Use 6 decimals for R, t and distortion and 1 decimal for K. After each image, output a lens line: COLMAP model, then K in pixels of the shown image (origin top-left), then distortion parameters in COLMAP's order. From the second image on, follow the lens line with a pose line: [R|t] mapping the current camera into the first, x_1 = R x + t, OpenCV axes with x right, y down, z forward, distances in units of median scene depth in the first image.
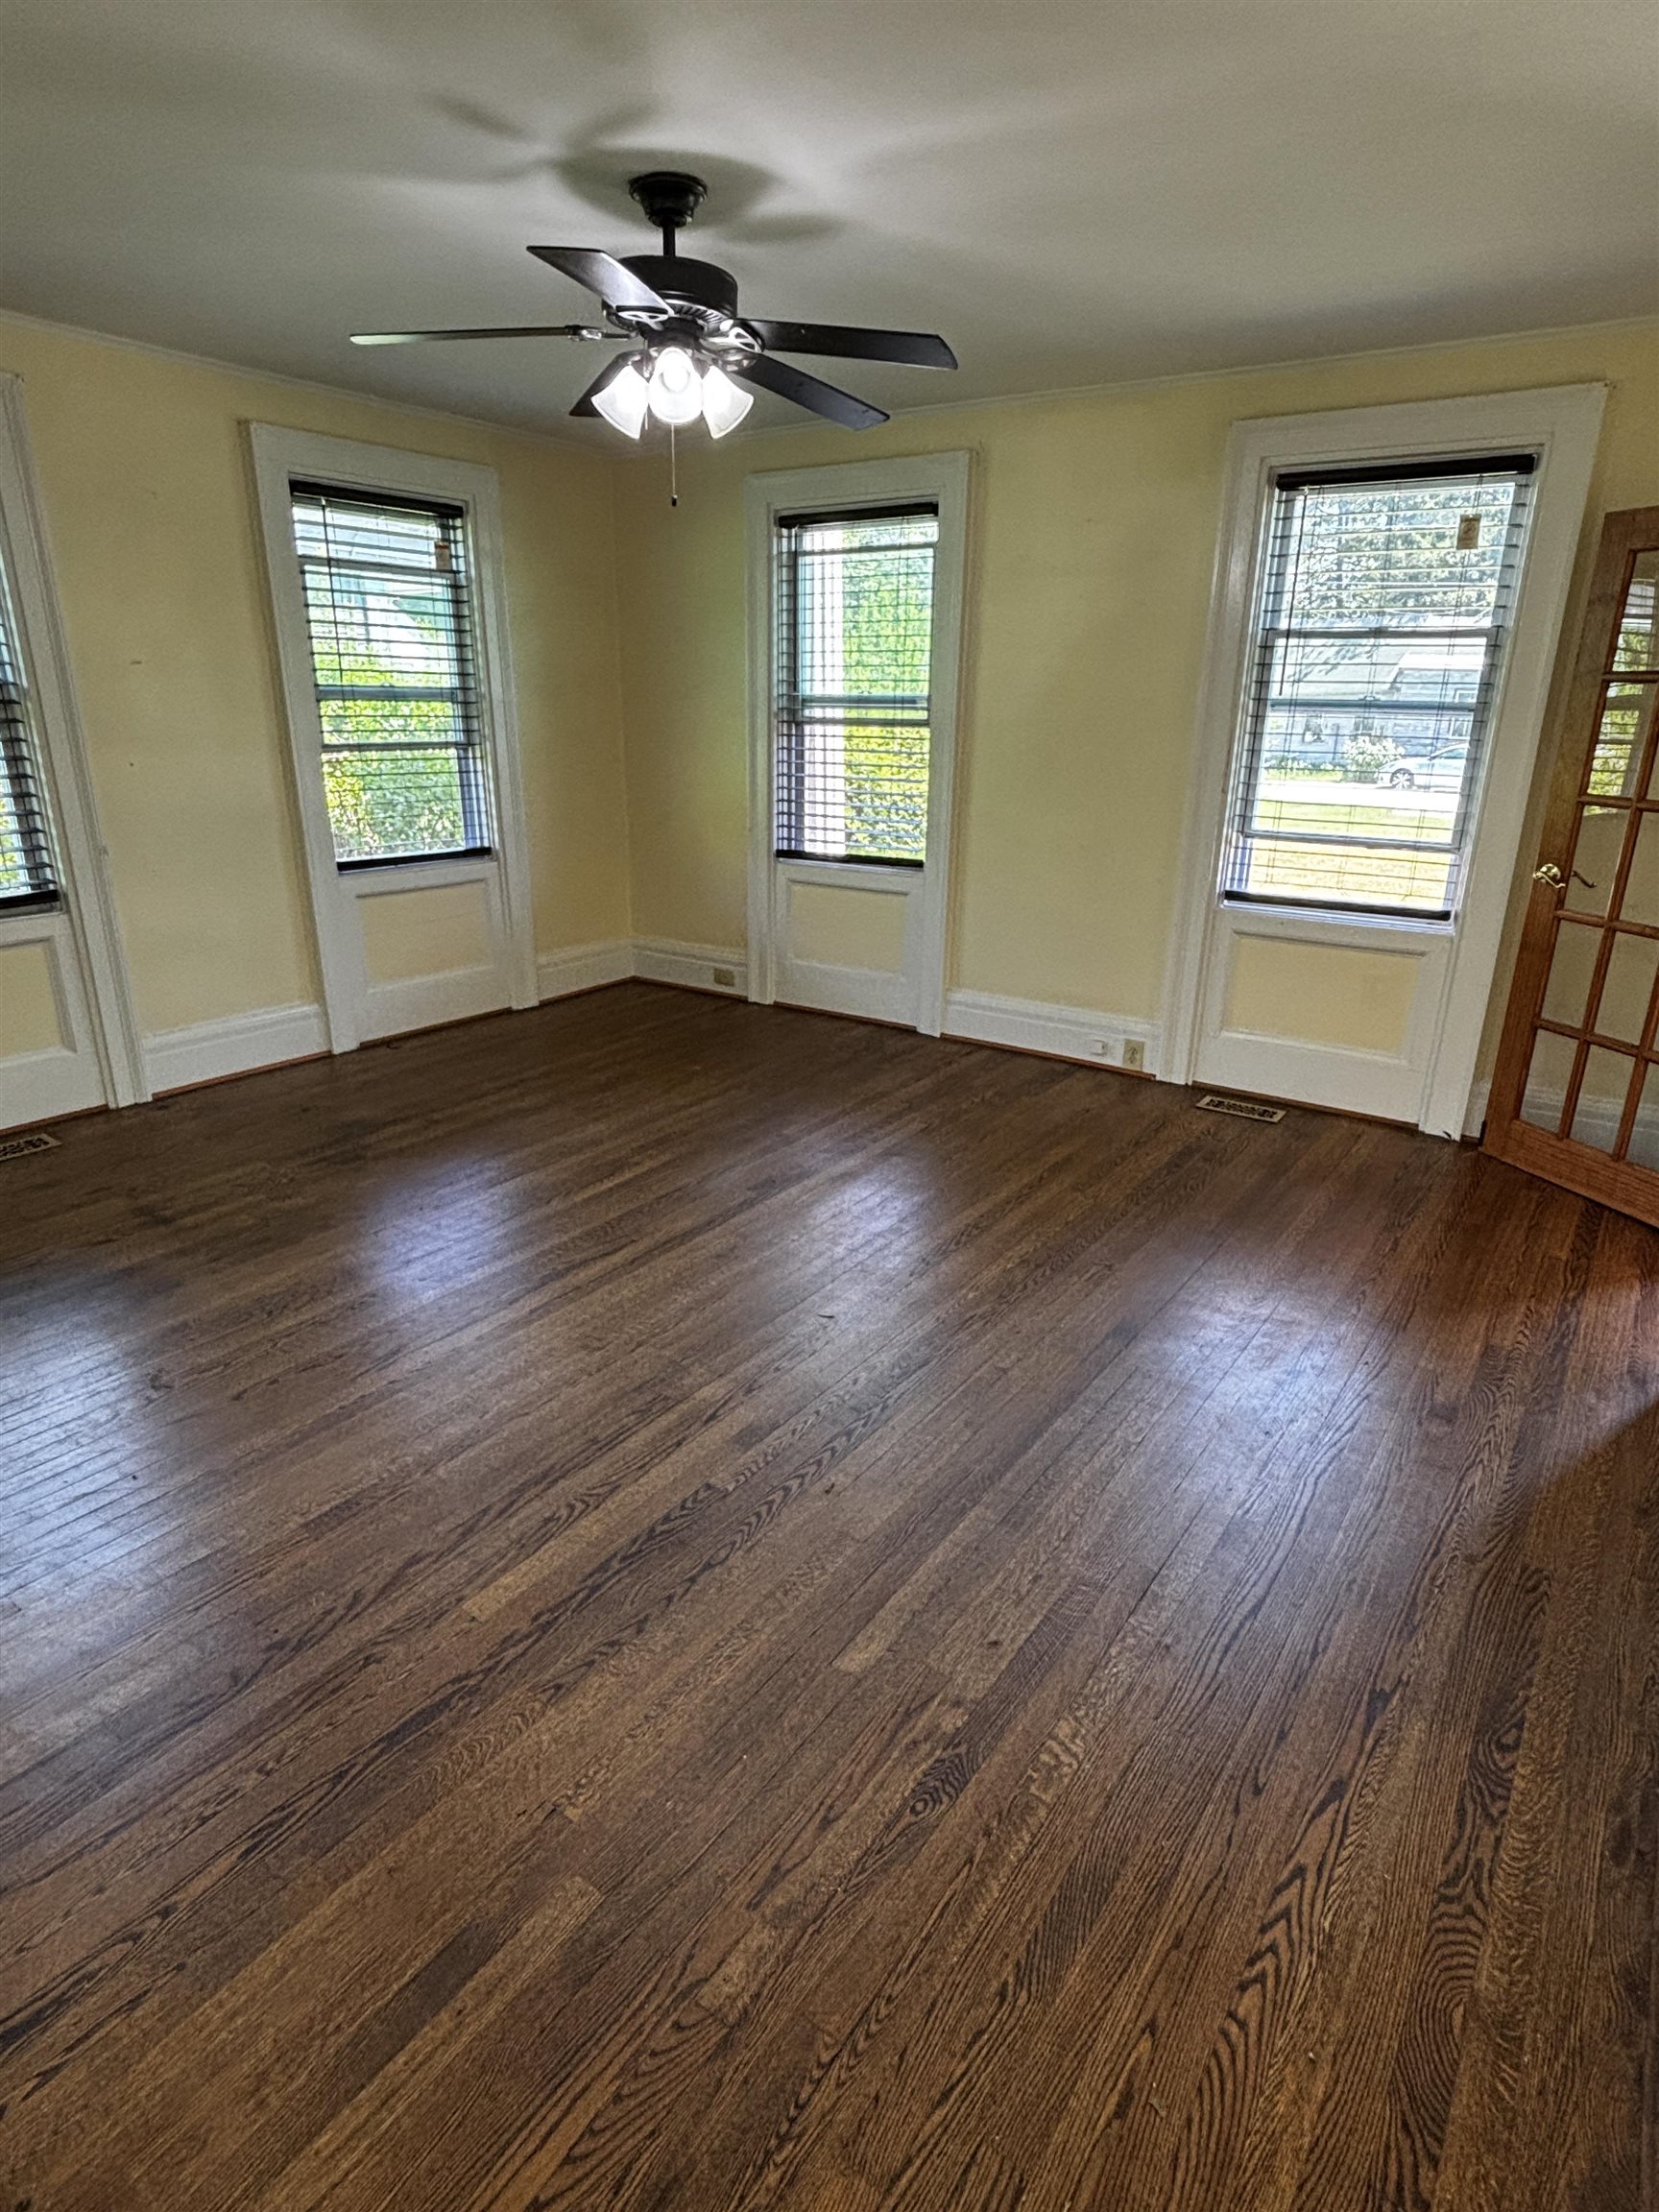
lens RADIAL K [[1201.9, 0, 829.3], [0, 1201.9, 1091.2], [0, 0, 1]] dist [0.020365, -0.003214]
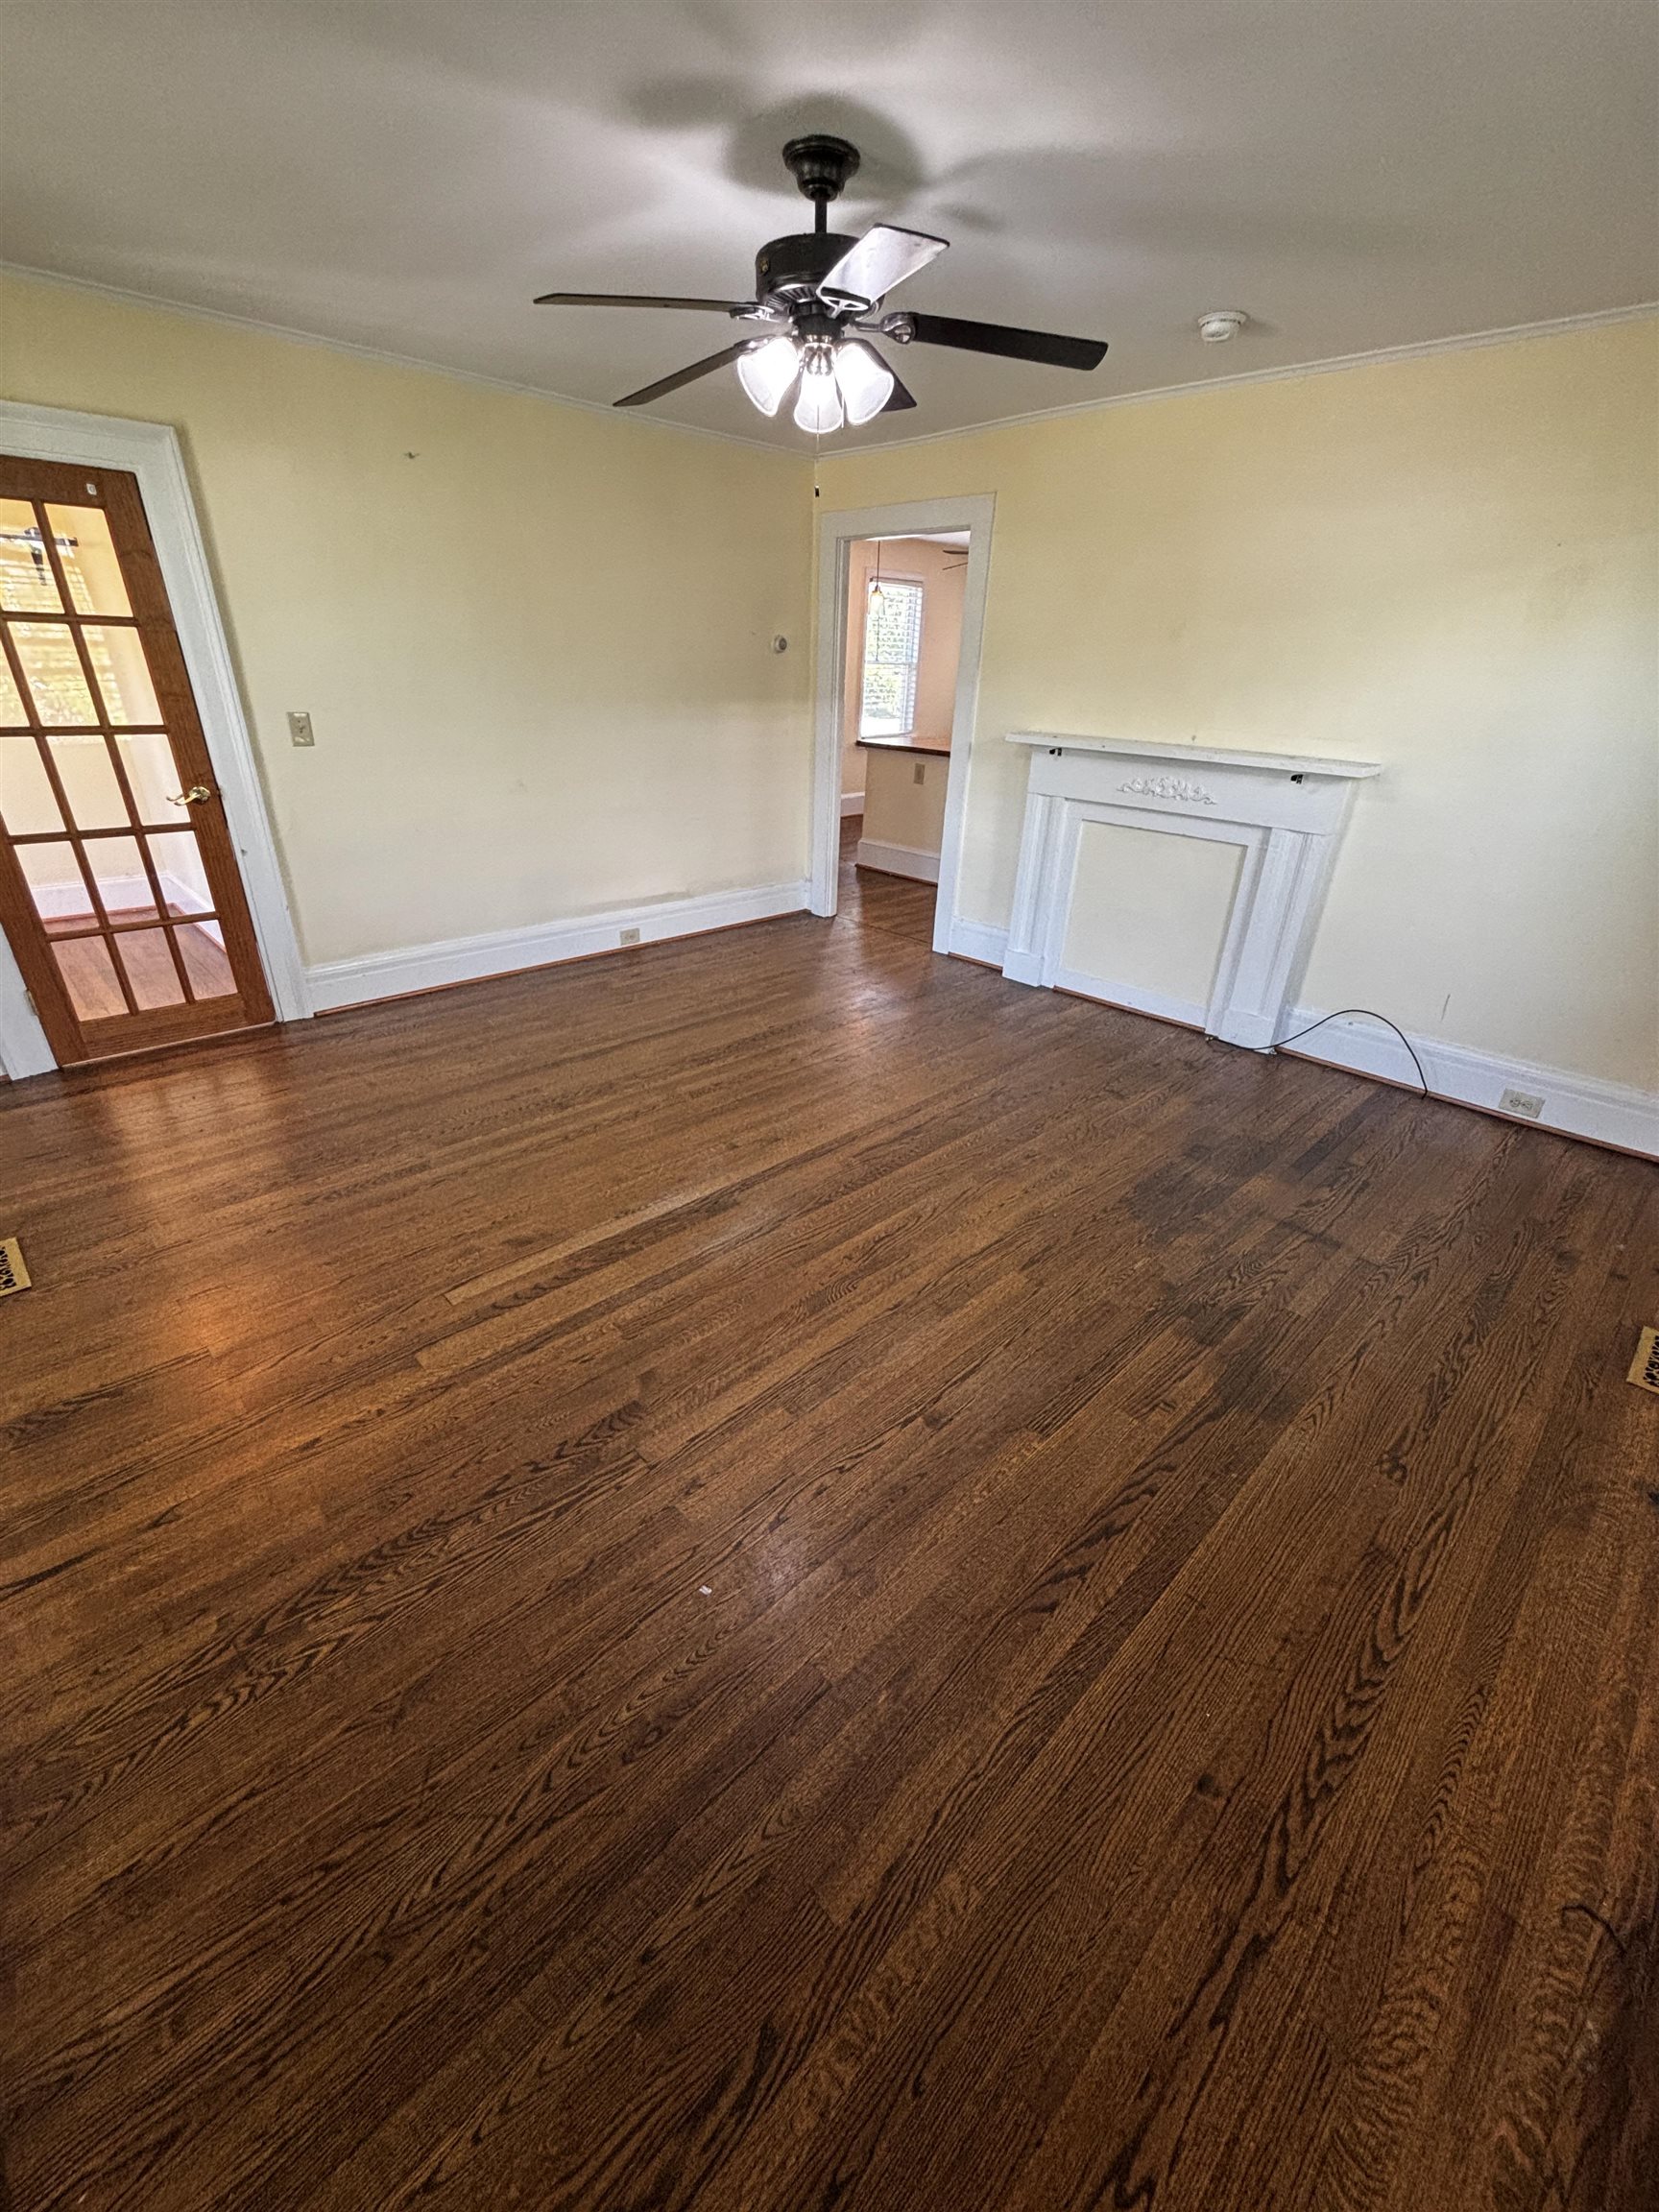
lens RADIAL K [[888.4, 0, 828.0], [0, 888.4, 1099.0], [0, 0, 1]] dist [0.003404, -0.001006]
pose [[-0.981924, -0.119983, 0.146388, -0.197963], [0.018241, 0.709824, 0.704143, -0.409367], [-0.188395, 0.694085, -0.694805, 1.194664]]
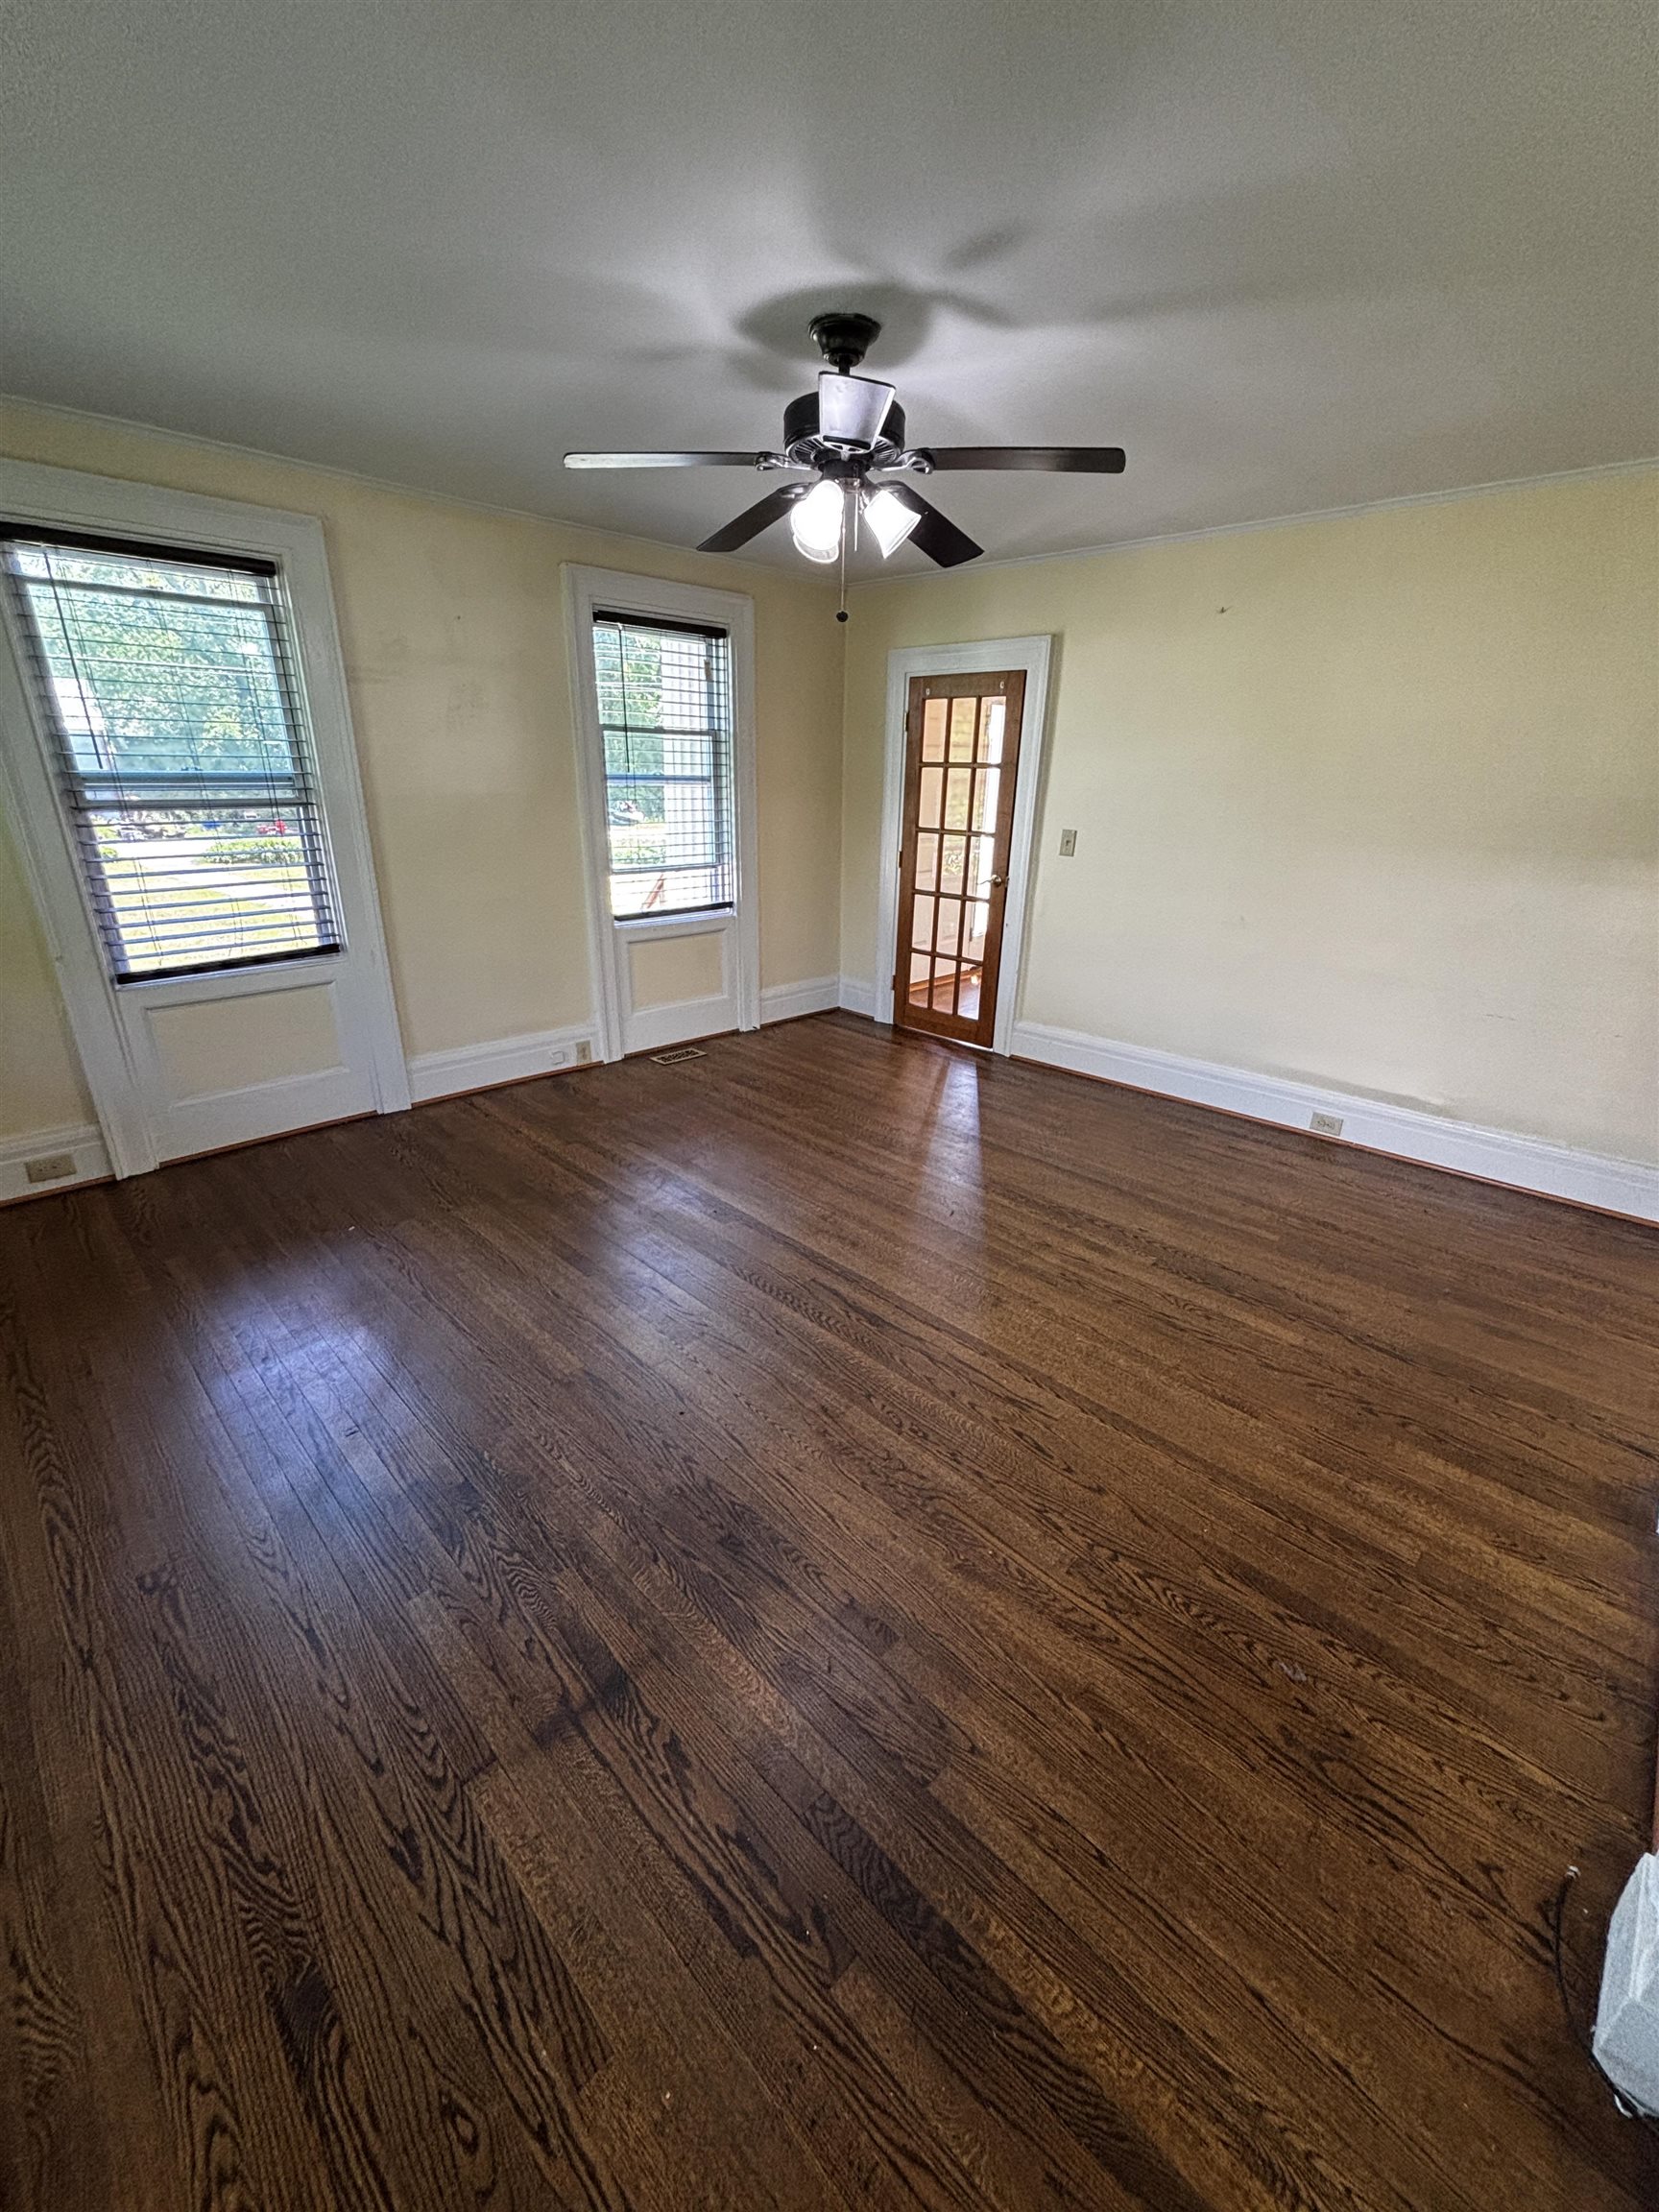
lens RADIAL K [[888.4, 0, 829.1], [0, 888.4, 1097.9], [0, 0, 1]] dist [0.003404, -0.001006]
pose [[0.165077, -0.348493, 0.922660, -0.652038], [0.298064, 0.909380, 0.290149, -0.199275], [-0.940164, 0.227115, 0.253991, 0.557239]]
